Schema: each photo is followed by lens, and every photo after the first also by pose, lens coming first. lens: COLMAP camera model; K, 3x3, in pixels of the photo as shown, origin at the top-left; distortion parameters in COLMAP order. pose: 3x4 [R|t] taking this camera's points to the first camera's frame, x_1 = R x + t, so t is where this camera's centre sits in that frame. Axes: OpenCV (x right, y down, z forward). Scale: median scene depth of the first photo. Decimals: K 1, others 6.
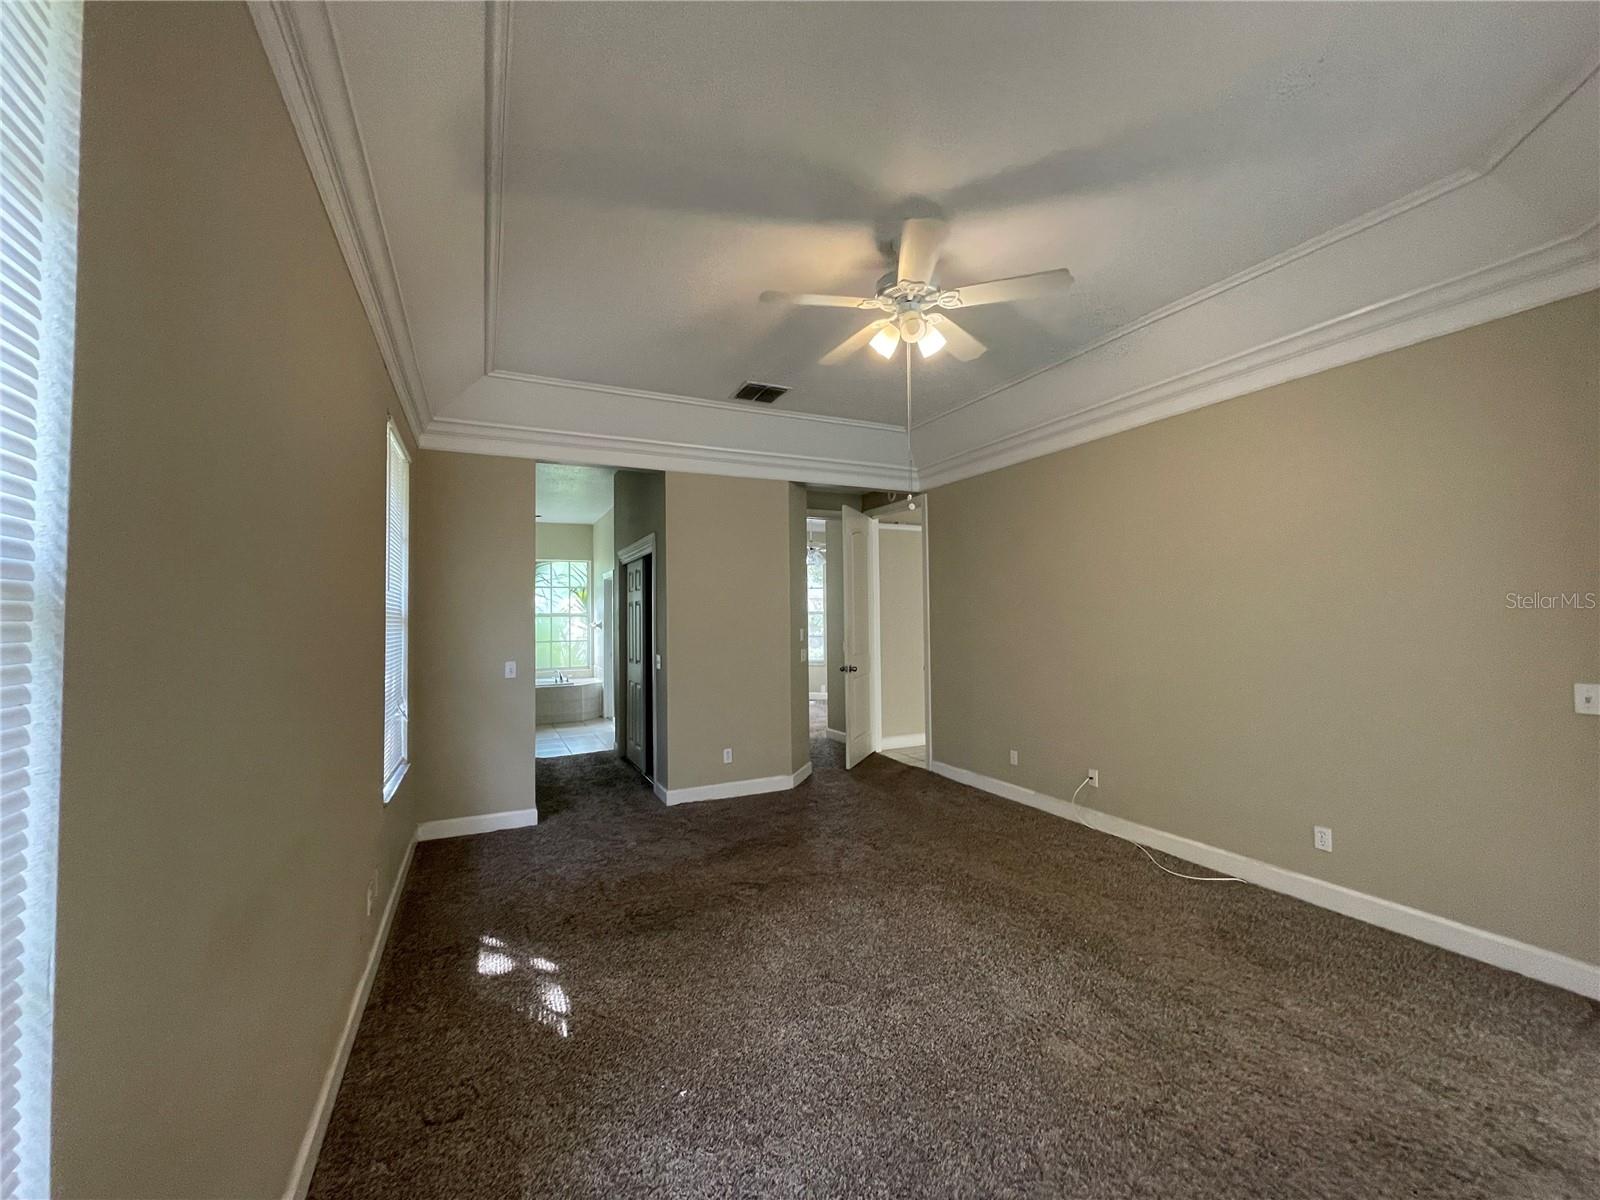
lens RADIAL K [[649.3, 0, 798.7], [0, 649.3, 604.8], [0, 0, 1]] dist [-0.002554, -0.000083]
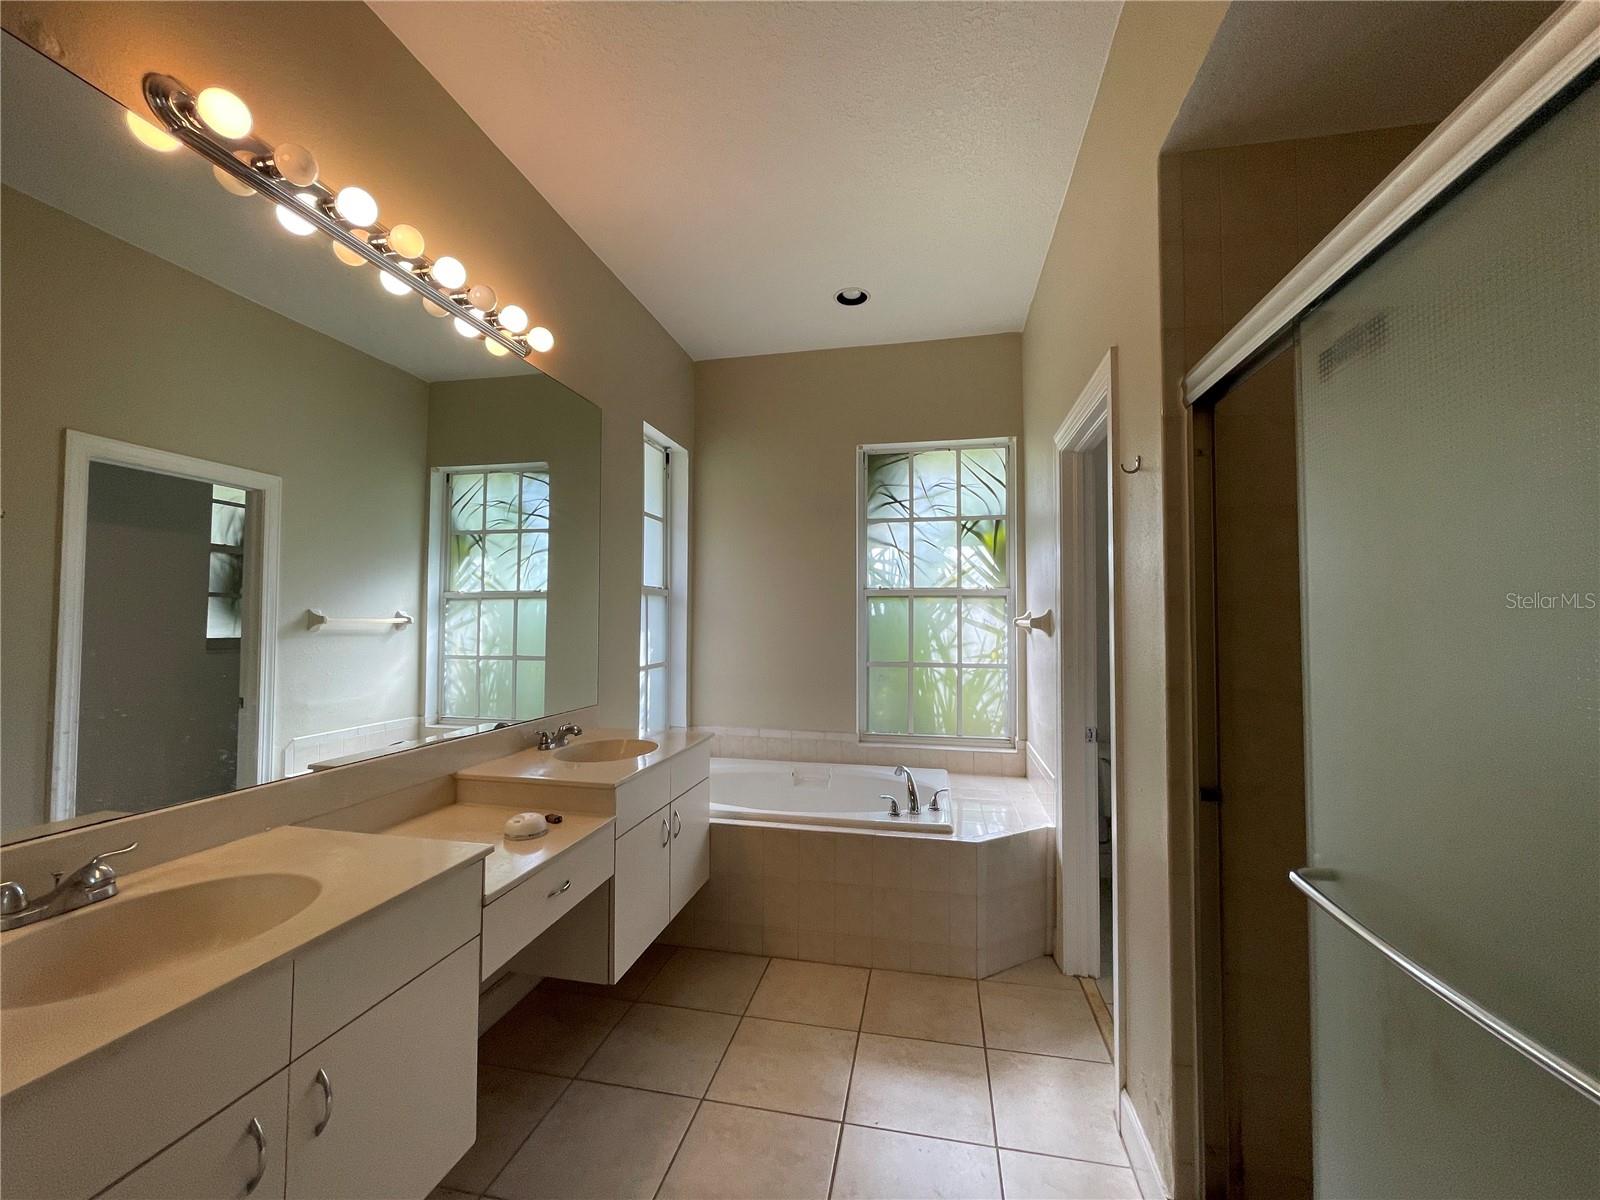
lens RADIAL K [[649.3, 0, 795.9], [0, 649.3, 601.1], [0, 0, 1]] dist [-0.002554, -0.000083]
pose [[0.792102, -0.003245, -0.610380, -0.202906], [-0.002139, 0.999965, -0.008092, 0.022964], [0.610385, 0.007715, 0.792067, 0.655109]]
